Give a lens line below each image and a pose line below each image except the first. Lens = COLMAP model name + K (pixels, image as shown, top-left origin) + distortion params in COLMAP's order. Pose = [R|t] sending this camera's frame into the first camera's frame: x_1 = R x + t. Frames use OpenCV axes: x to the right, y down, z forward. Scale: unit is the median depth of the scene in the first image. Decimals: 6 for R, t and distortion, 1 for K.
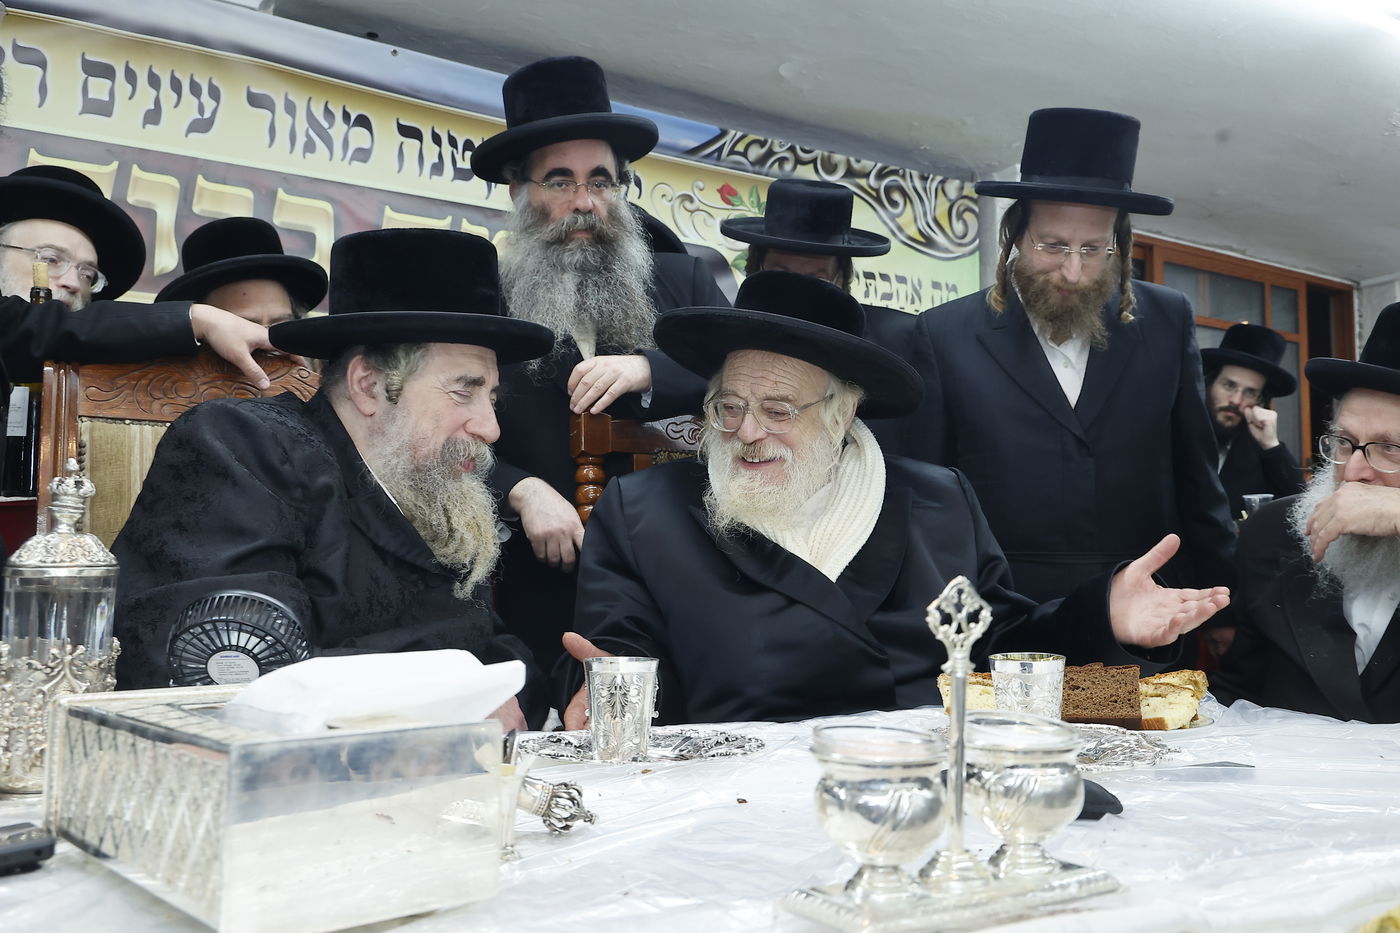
lens RADIAL K [[1157.4, 0, 709.7], [0, 1157.4, 500.8], [0, 0, 1]] dist [-0.000602, -0.006504]
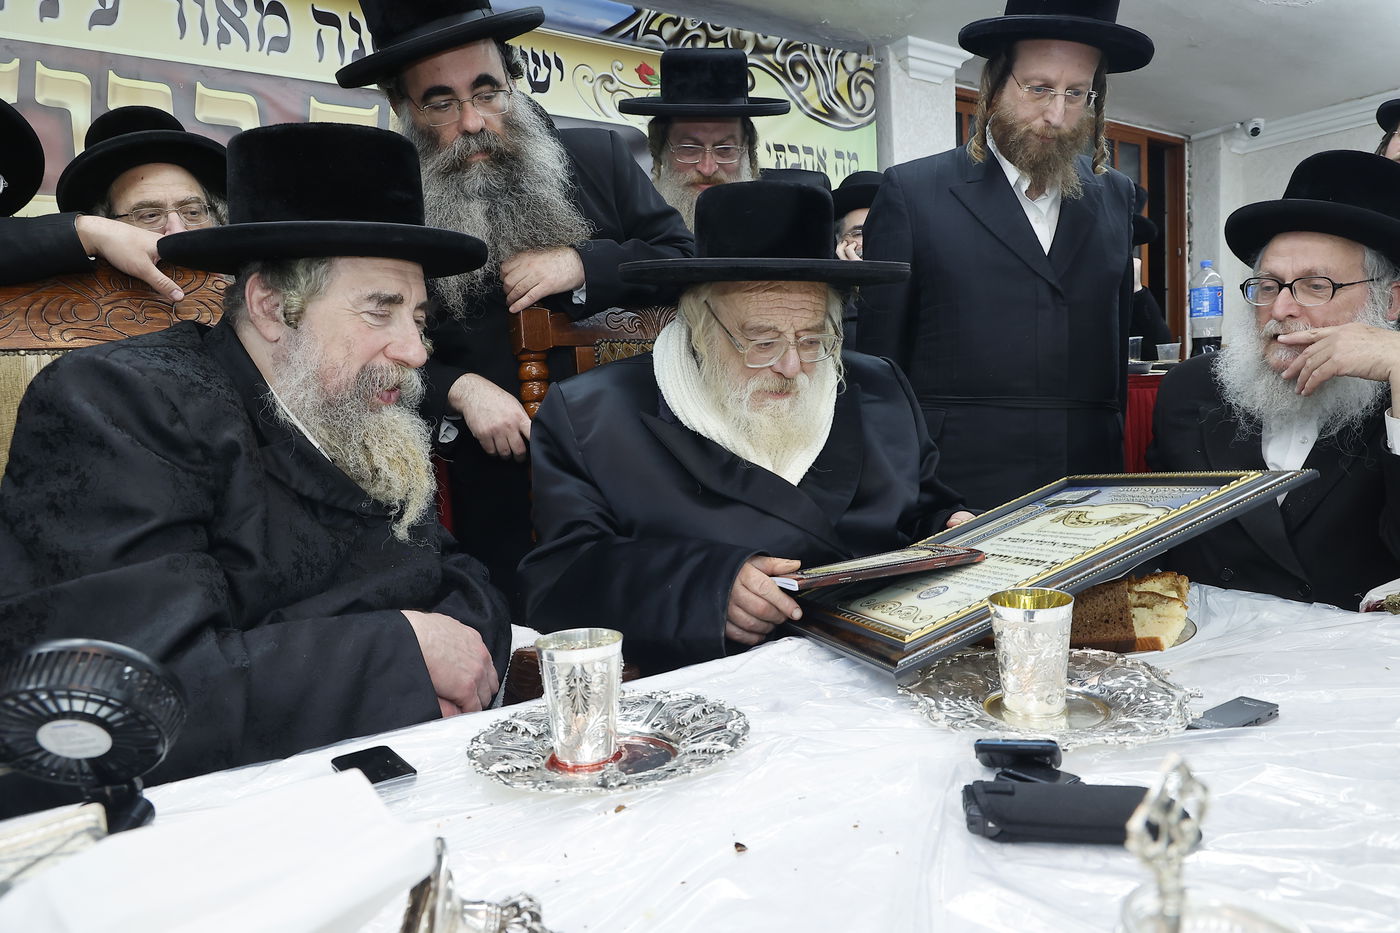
lens RADIAL K [[947.5, 0, 697.5], [0, 947.5, 479.1], [0, 0, 1]] dist [-0.004590, 0.001546]
pose [[0.996703, -0.056654, 0.058079, -0.010752], [0.047537, 0.987868, 0.147839, -0.032837], [-0.065750, -0.144591, 0.987305, 0.119891]]
